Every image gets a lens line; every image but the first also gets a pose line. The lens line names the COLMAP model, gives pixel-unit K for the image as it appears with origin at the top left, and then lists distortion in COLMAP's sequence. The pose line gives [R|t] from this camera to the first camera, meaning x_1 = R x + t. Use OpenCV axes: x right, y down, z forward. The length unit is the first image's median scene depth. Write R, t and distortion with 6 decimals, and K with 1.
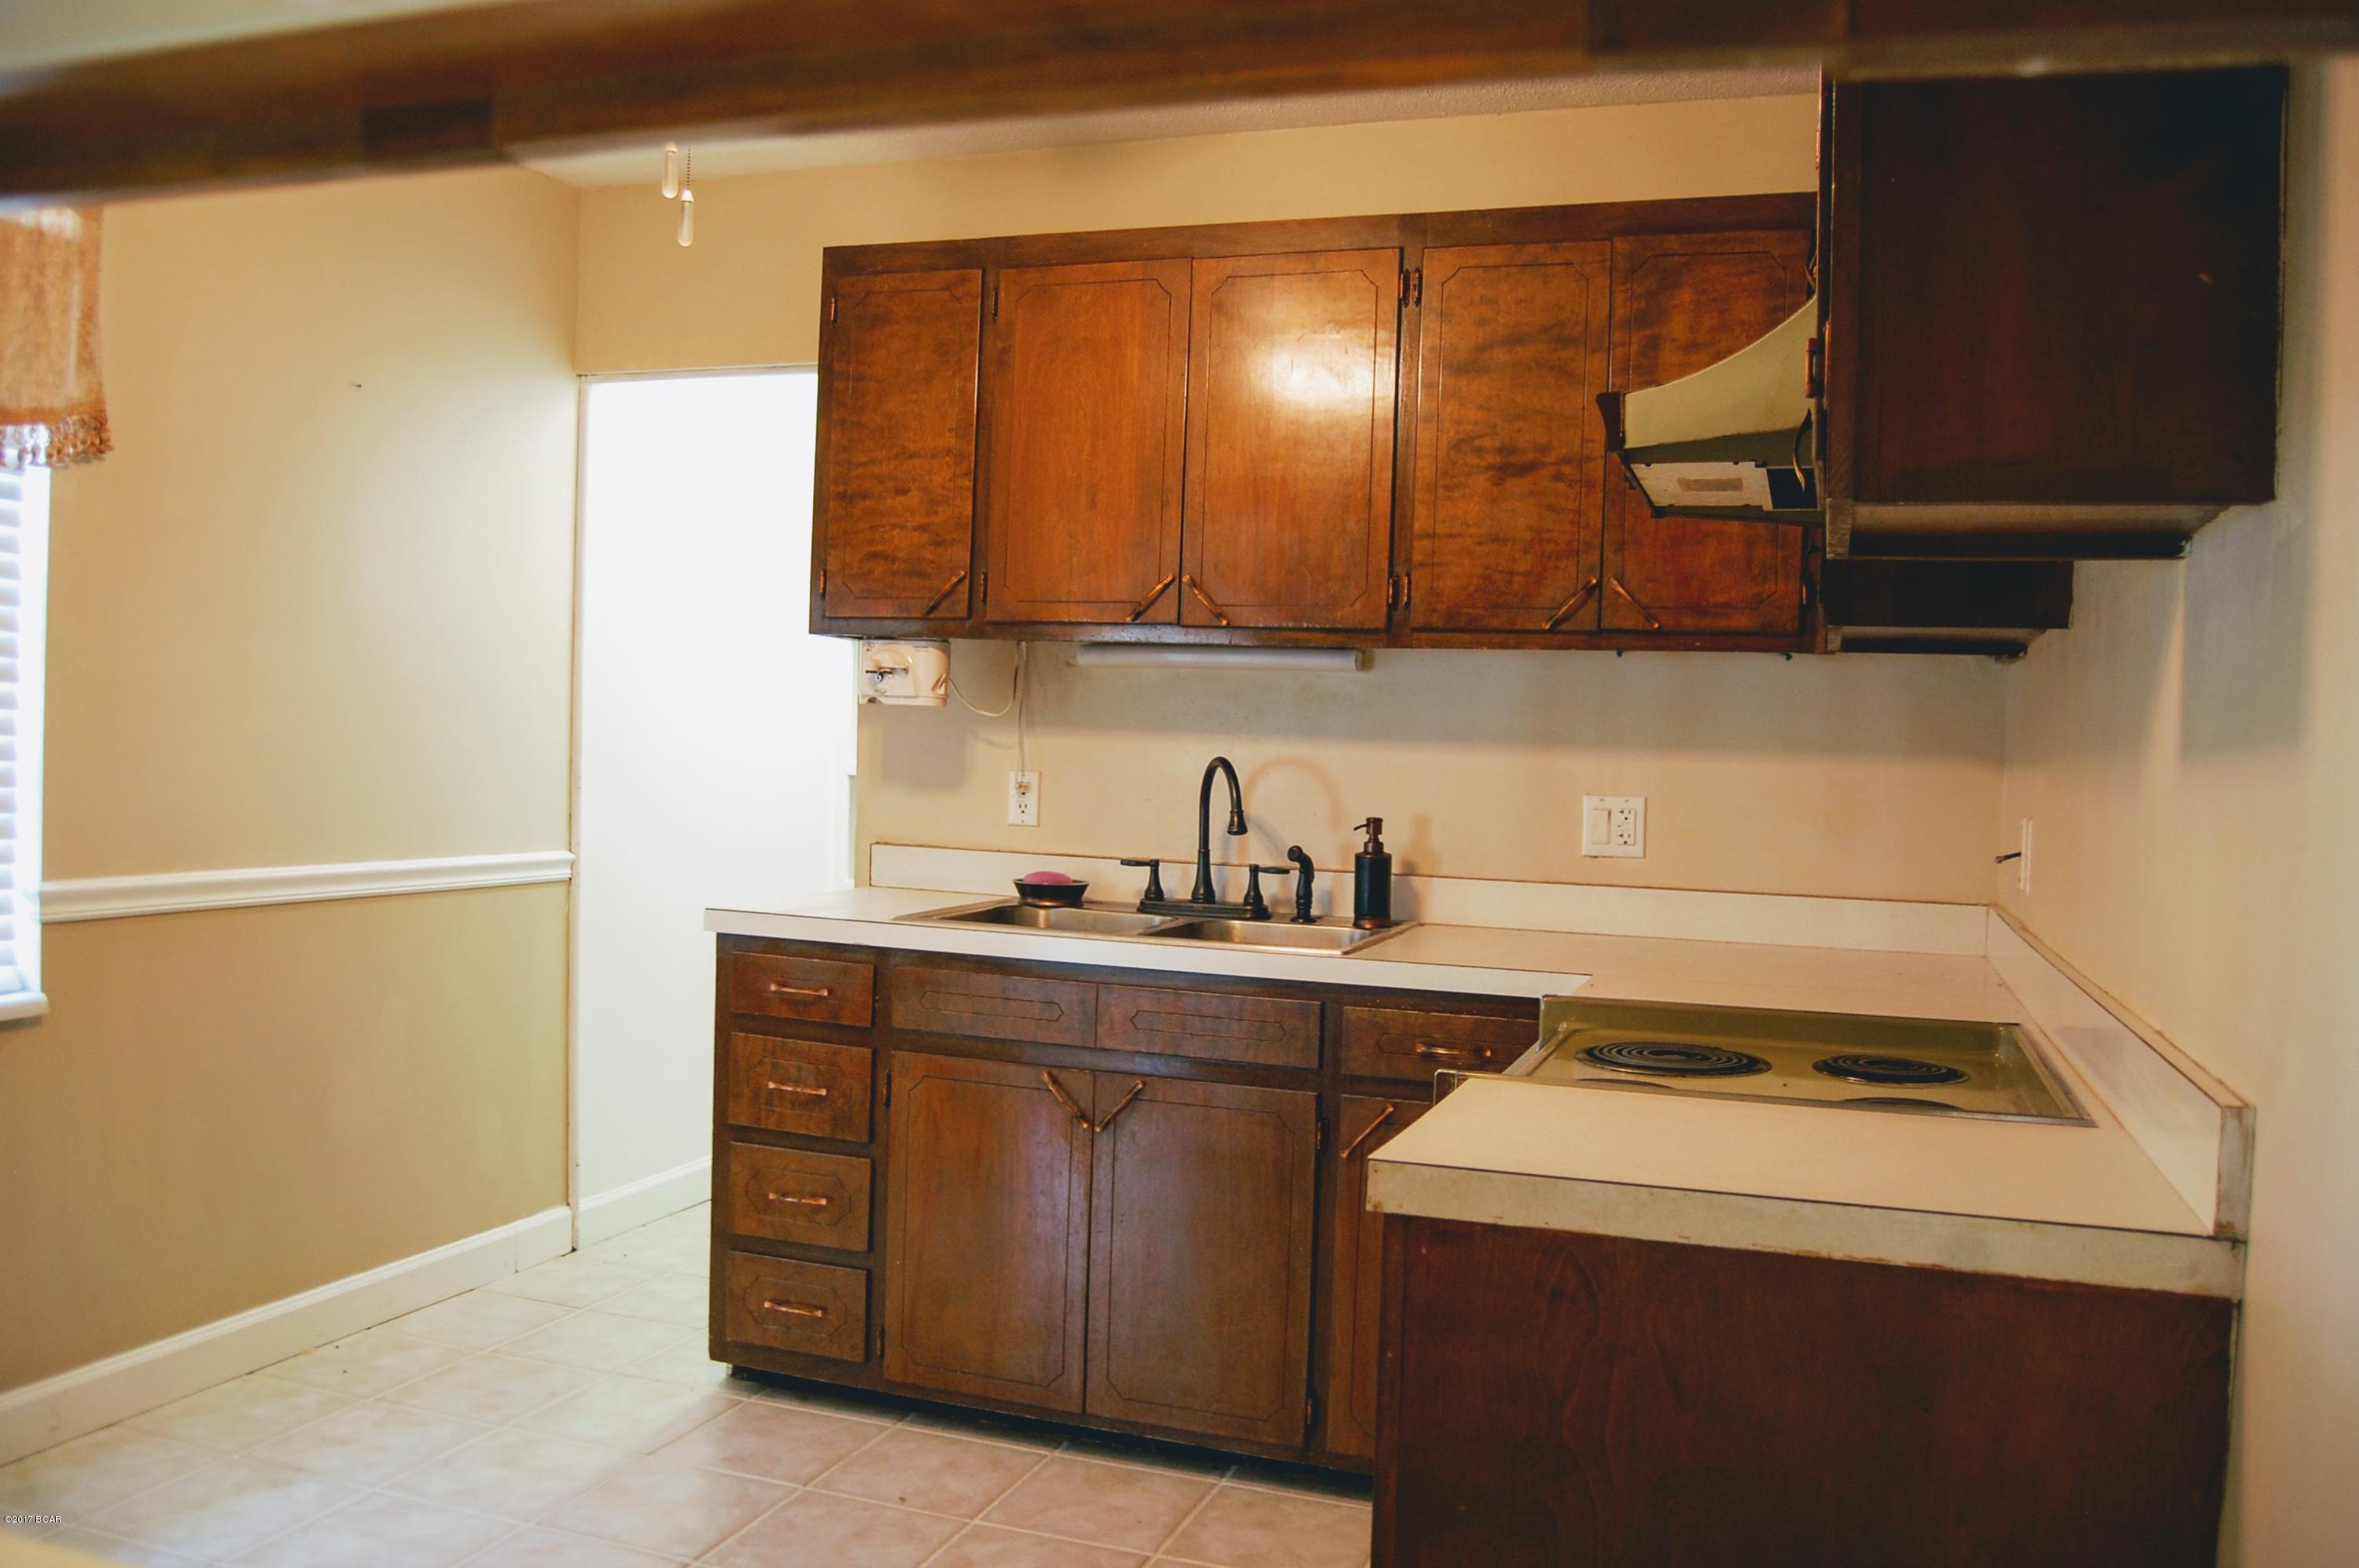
lens RADIAL K [[1883.2, 0, 1179.5], [0, 1883.2, 784.0], [0, 0, 1]] dist [-0.002094, -0.001261]
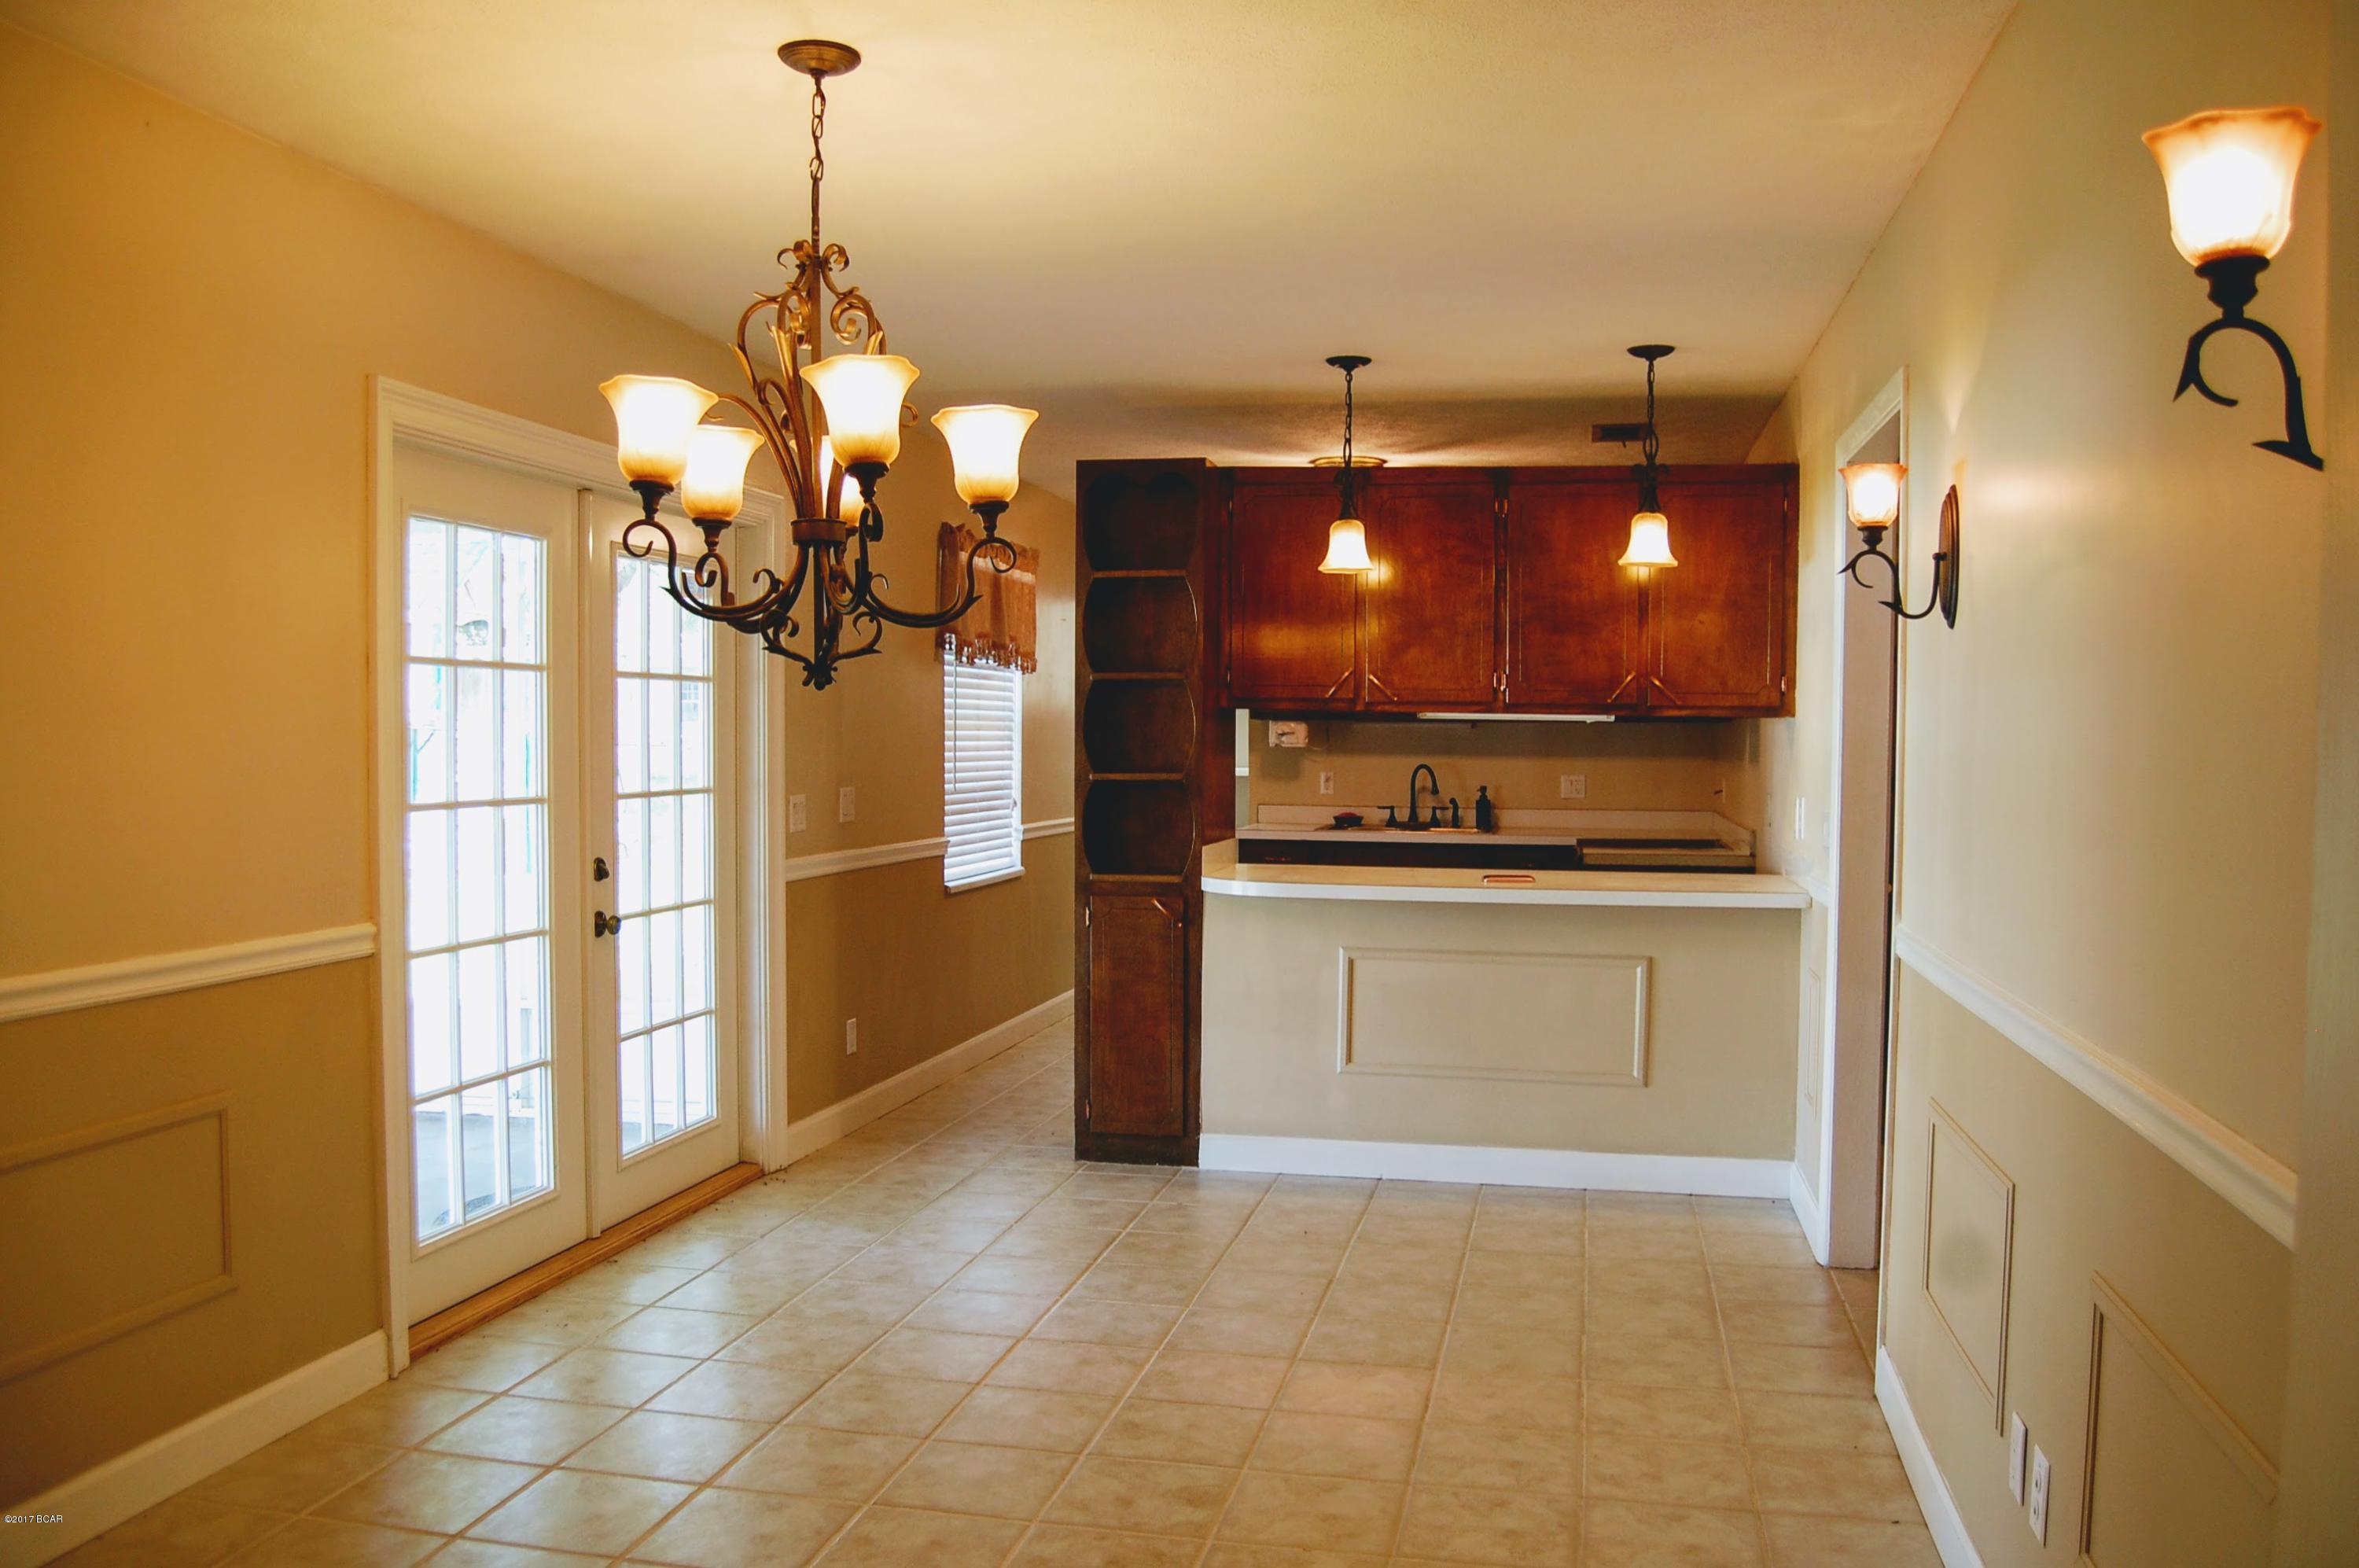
lens RADIAL K [[1883.2, 0, 1179.5], [0, 1883.2, 784.0], [0, 0, 1]] dist [-0.002094, -0.001261]
pose [[0.990717, -0.033414, 0.131768, -0.651029], [0.032661, 0.999435, 0.007873, -0.019014], [-0.131957, -0.003496, 0.991249, -1.518817]]
